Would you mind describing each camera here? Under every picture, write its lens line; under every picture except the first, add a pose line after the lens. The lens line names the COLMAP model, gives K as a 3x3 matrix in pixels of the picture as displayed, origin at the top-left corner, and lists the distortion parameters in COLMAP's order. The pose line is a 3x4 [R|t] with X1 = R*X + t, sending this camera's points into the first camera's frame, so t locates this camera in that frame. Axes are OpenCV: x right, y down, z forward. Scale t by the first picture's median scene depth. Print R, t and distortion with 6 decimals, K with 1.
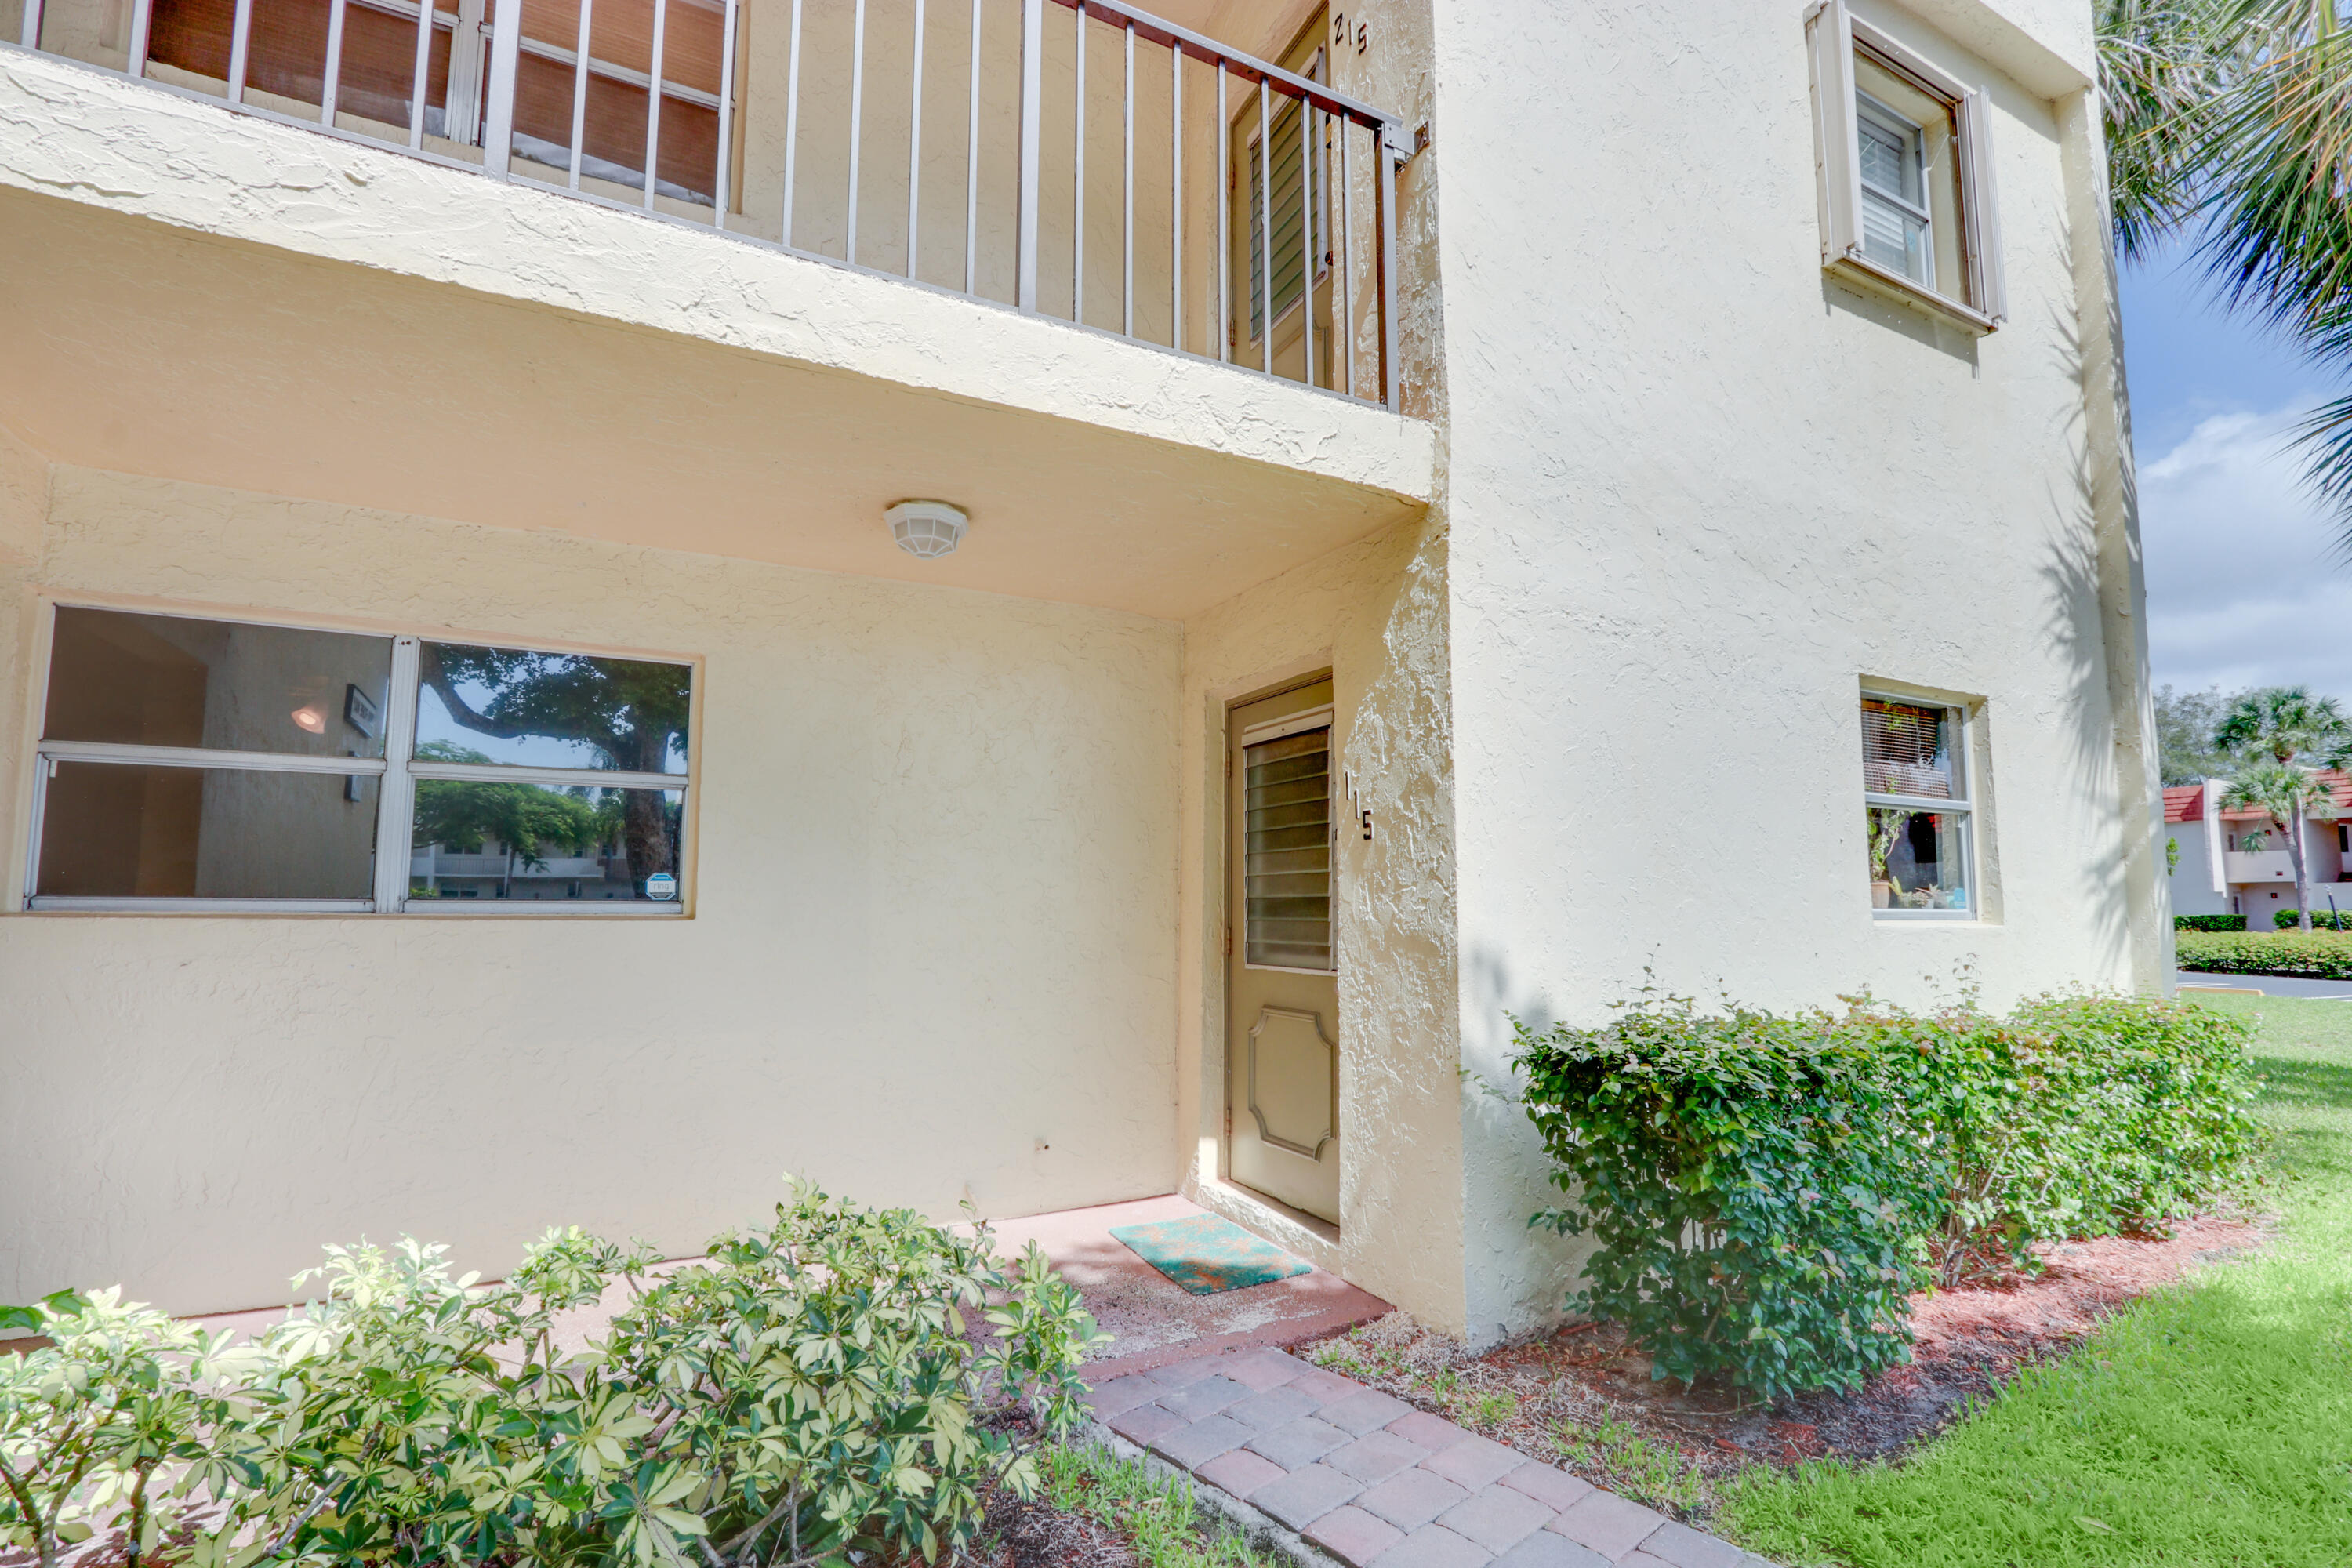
lens RADIAL K [[1100.2, 0, 1182.5], [0, 1100.2, 796.2], [0, 0, 1]] dist [-0.017144, 0.003799]
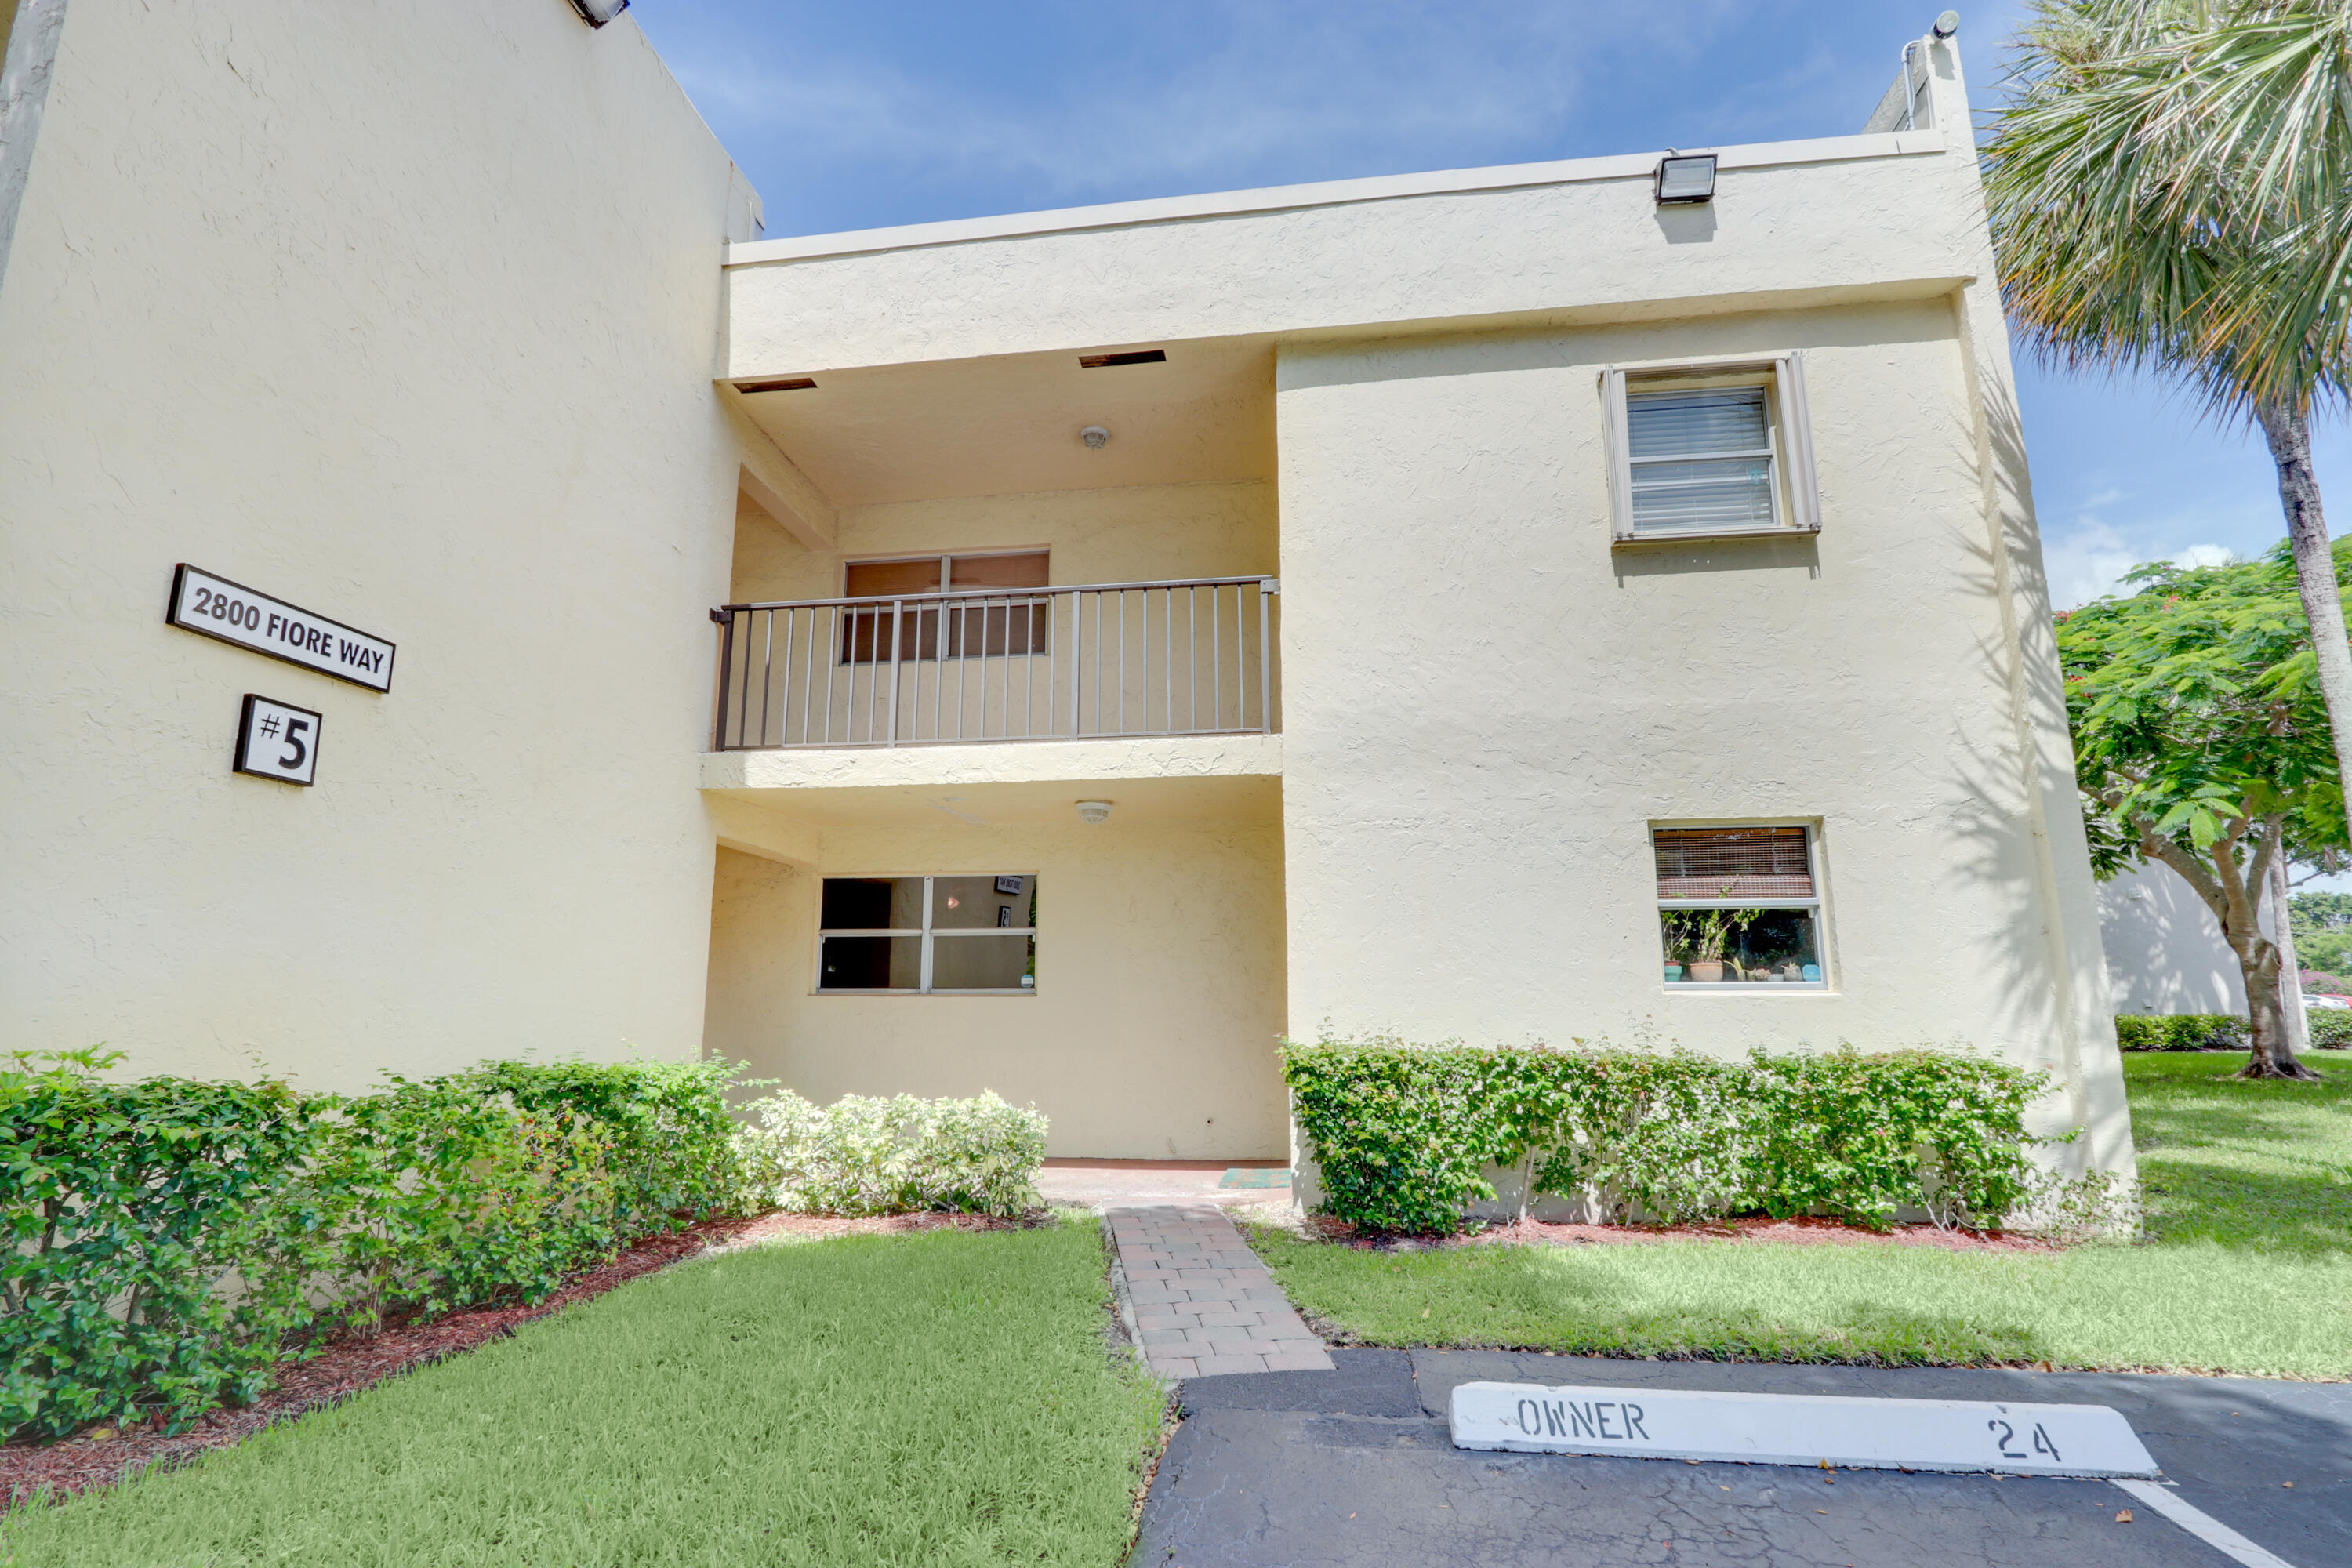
lens RADIAL K [[1100.2, 0, 1169.1], [0, 1100.2, 794.7], [0, 0, 1]] dist [-0.017144, 0.003799]
pose [[0.821163, -0.111203, -0.559755, 0.997657], [0.064990, 0.992673, -0.101868, -0.041013], [0.566981, 0.047272, 0.822373, -0.626089]]
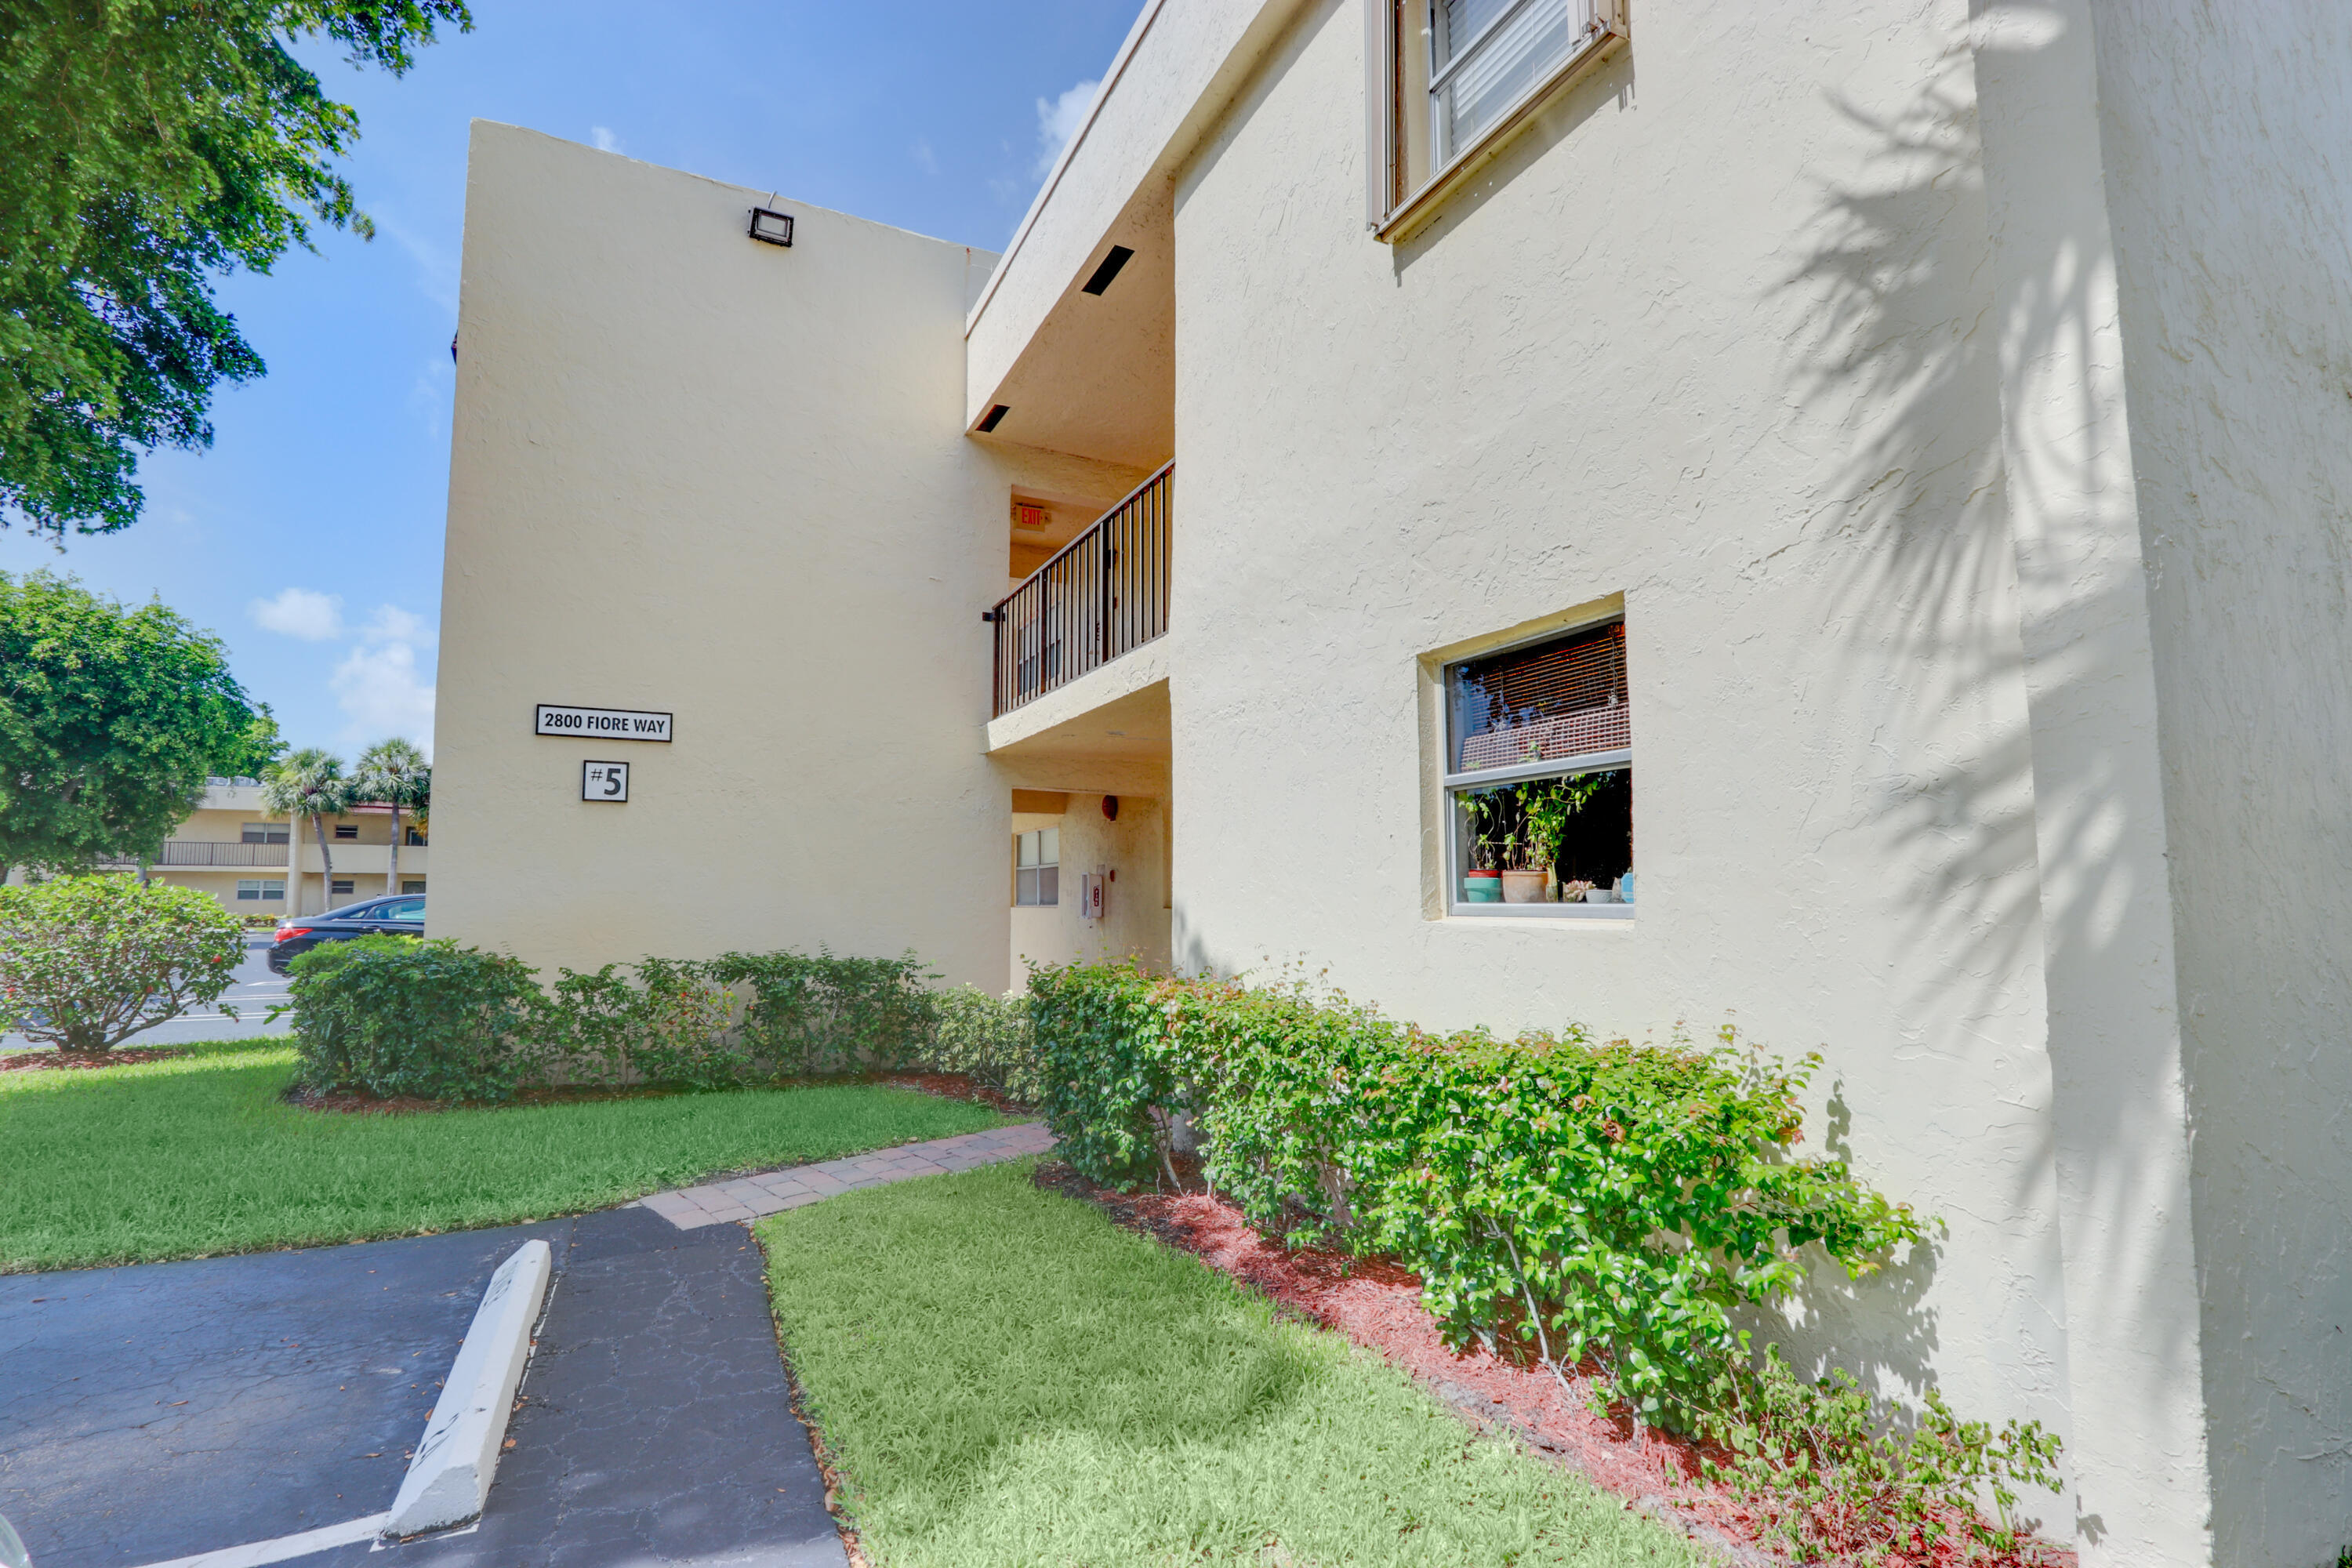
lens RADIAL K [[1100.2, 0, 1176.2], [0, 1100.2, 779.3], [0, 0, 1]] dist [-0.017144, 0.003799]
pose [[-0.026685, -0.110808, -0.993484, 1.691706], [0.109453, 0.987538, -0.113085, 0.085230], [0.993634, -0.111758, -0.014225, 0.861947]]
